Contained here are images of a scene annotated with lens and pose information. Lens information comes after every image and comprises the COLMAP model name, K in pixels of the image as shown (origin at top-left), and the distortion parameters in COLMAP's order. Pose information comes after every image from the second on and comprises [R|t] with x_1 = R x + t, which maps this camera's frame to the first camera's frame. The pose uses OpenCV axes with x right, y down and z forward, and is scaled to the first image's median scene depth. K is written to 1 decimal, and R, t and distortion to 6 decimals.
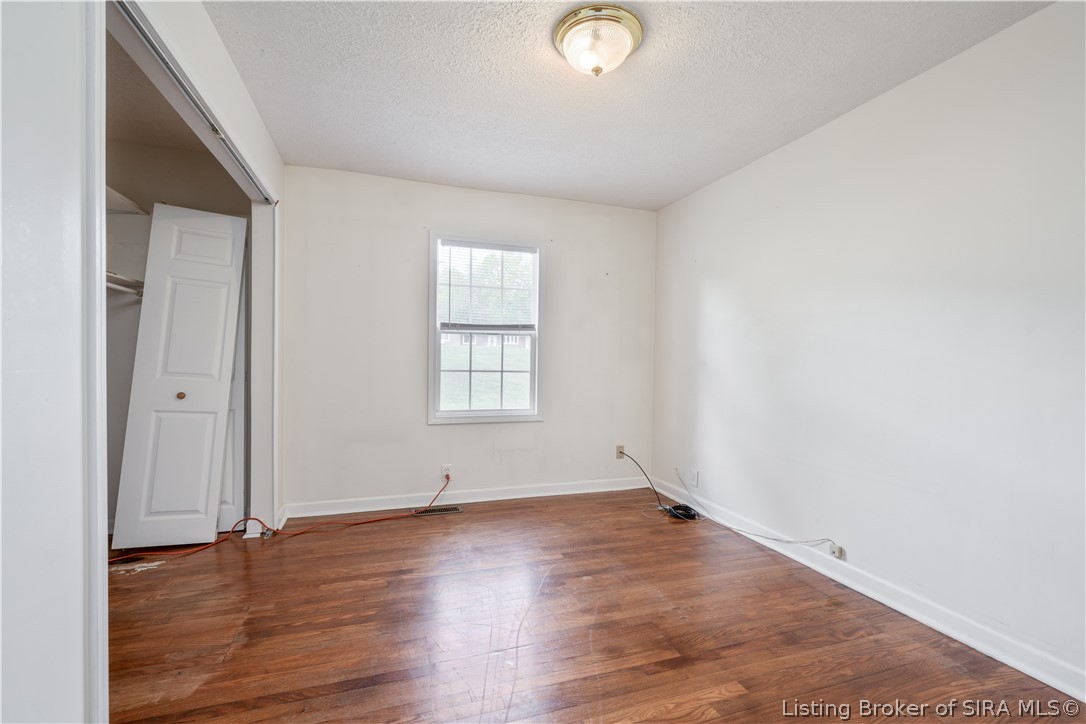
lens RADIAL K [[481.0, 0, 545.3], [0, 481.0, 363.1], [0, 0, 1]] dist [-0.000207, 0.000570]
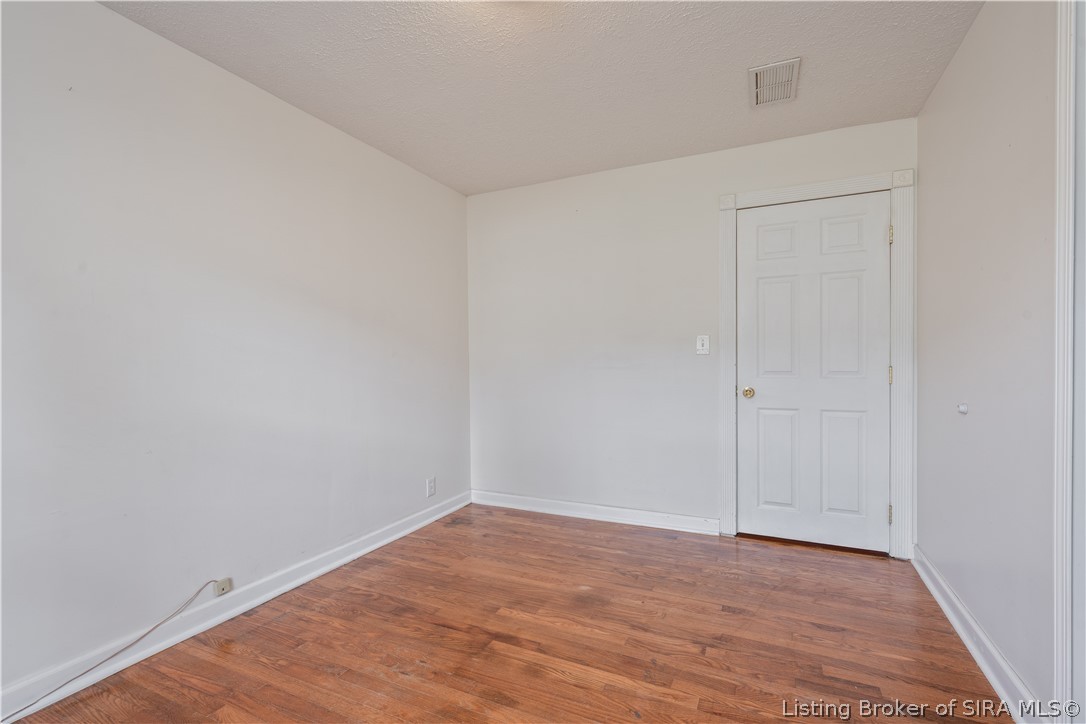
lens RADIAL K [[481.0, 0, 545.9], [0, 481.0, 361.2], [0, 0, 1]] dist [-0.000207, 0.000570]
pose [[-0.722242, -0.013745, 0.691503, -0.490713], [-0.005907, 0.999889, 0.013704, -0.027588], [-0.691615, 0.005813, -0.722243, 1.545636]]
